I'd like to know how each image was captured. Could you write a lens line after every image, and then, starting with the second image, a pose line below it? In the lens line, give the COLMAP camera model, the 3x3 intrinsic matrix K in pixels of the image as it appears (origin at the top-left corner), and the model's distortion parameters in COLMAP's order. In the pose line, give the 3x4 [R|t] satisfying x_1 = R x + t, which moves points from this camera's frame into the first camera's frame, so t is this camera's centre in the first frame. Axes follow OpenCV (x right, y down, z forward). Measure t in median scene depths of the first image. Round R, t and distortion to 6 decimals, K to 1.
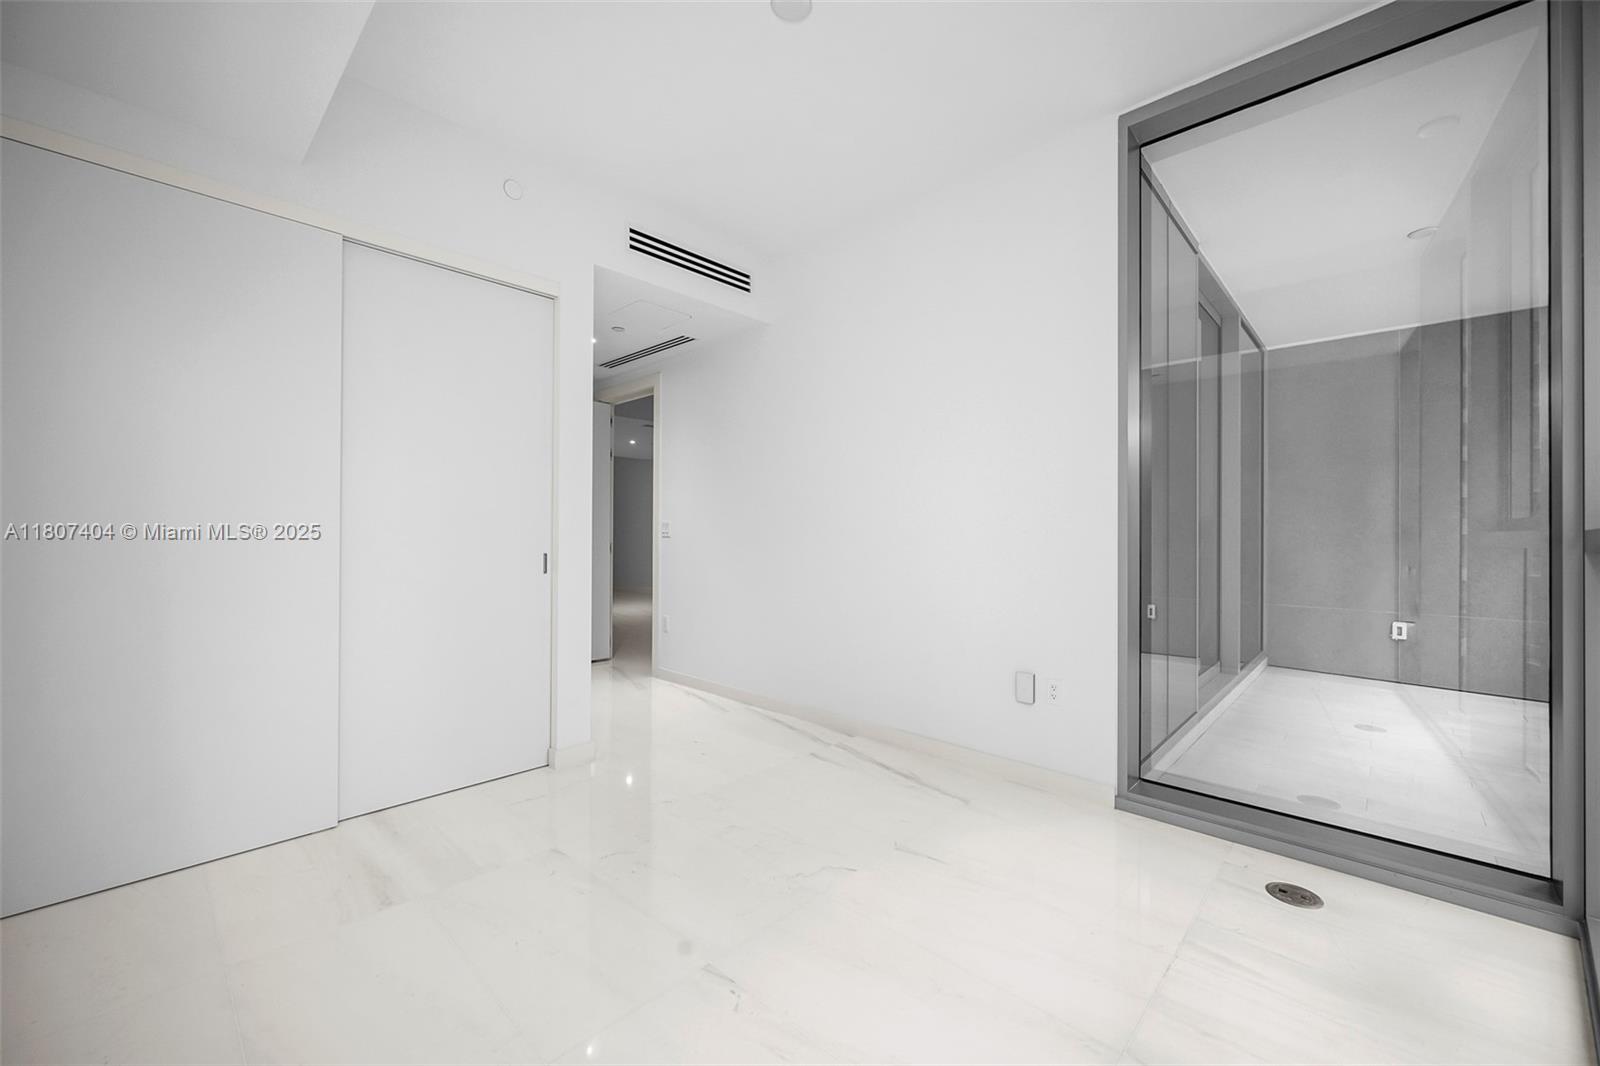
lens RADIAL K [[638.2, 0, 800.2], [0, 638.2, 532.4], [0, 0, 1]] dist [-0.002428, -0.000129]
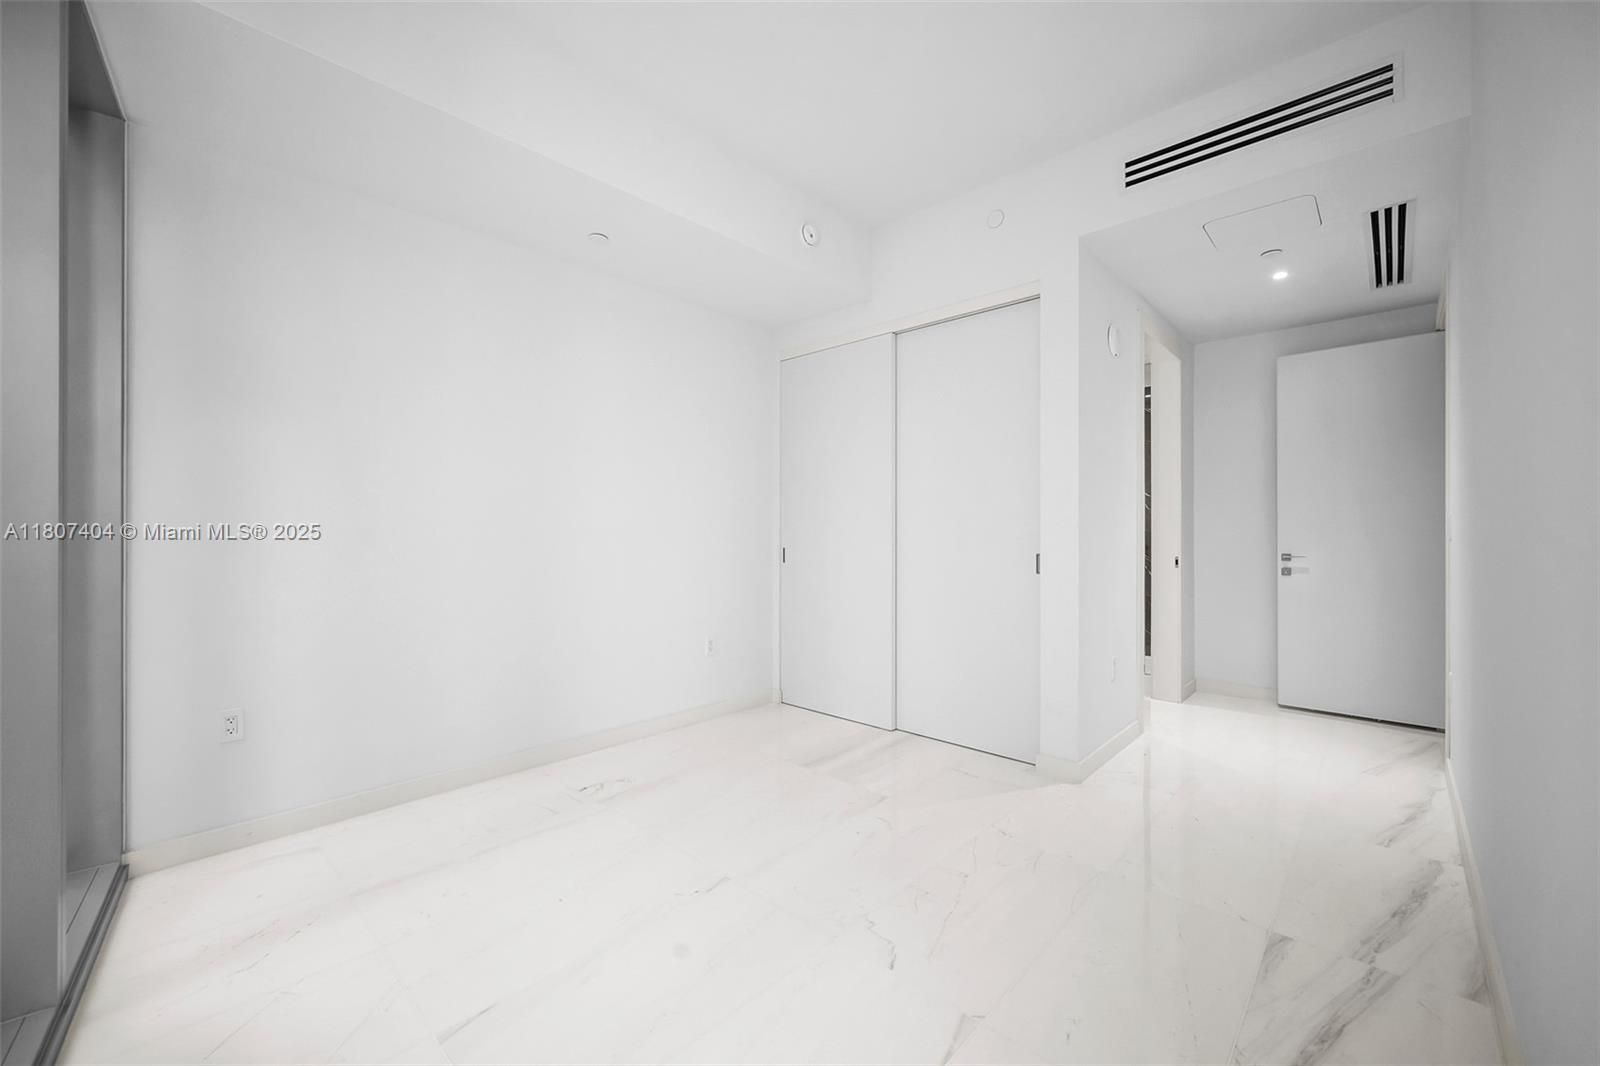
lens RADIAL K [[638.2, 0, 796.7], [0, 638.2, 533.1], [0, 0, 1]] dist [-0.002428, -0.000129]
pose [[-0.013036, -0.002953, -0.999911, 0.582167], [0.002689, 0.999992, -0.002988, 0.002001], [0.999911, -0.002727, -0.013028, 0.604098]]
